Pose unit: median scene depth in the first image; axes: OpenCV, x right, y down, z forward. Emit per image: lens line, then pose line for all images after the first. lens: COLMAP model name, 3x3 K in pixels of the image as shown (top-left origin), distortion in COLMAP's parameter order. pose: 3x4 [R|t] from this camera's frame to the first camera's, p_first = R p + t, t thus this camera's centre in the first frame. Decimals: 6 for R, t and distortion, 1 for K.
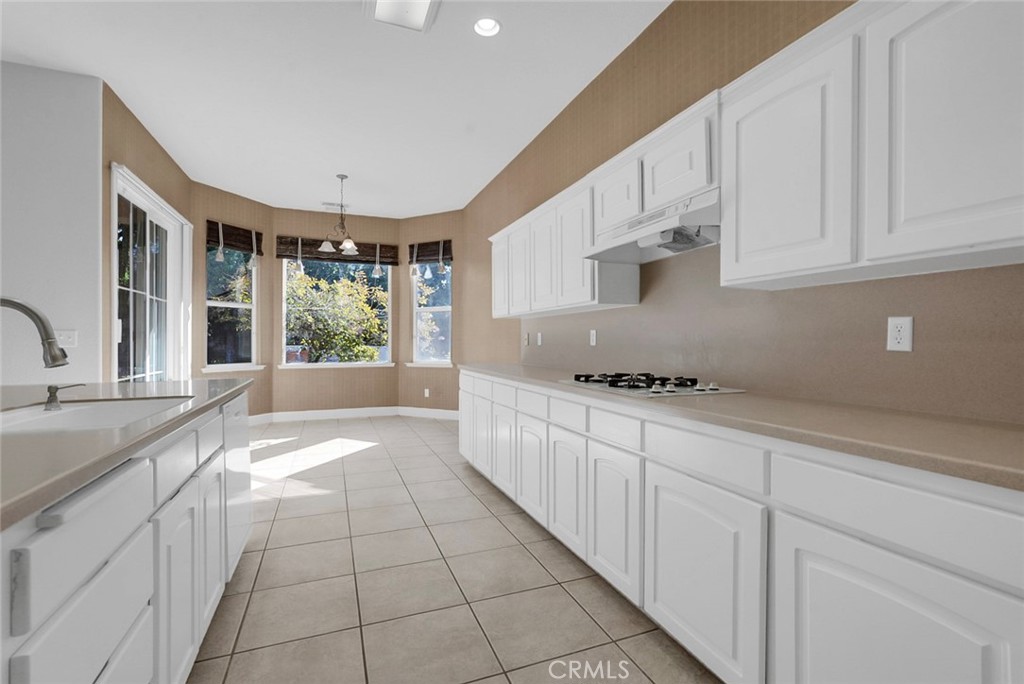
lens RADIAL K [[459.9, 0, 516.3], [0, 459.9, 346.4], [0, 0, 1]] dist [-0.003595, -0.000659]
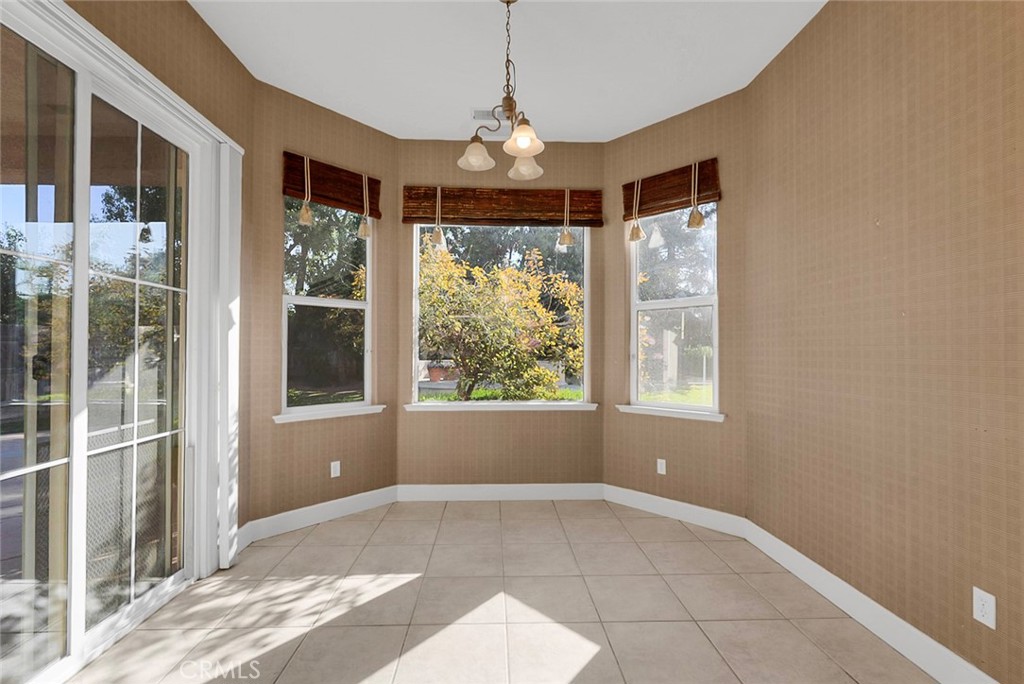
lens RADIAL K [[459.9, 0, 516.3], [0, 459.9, 346.4], [0, 0, 1]] dist [-0.003595, -0.000659]
pose [[0.944607, -0.006084, -0.328146, -0.180595], [-0.001749, 0.999721, -0.023573, -0.019369], [0.328198, 0.022841, 0.944333, 0.465048]]
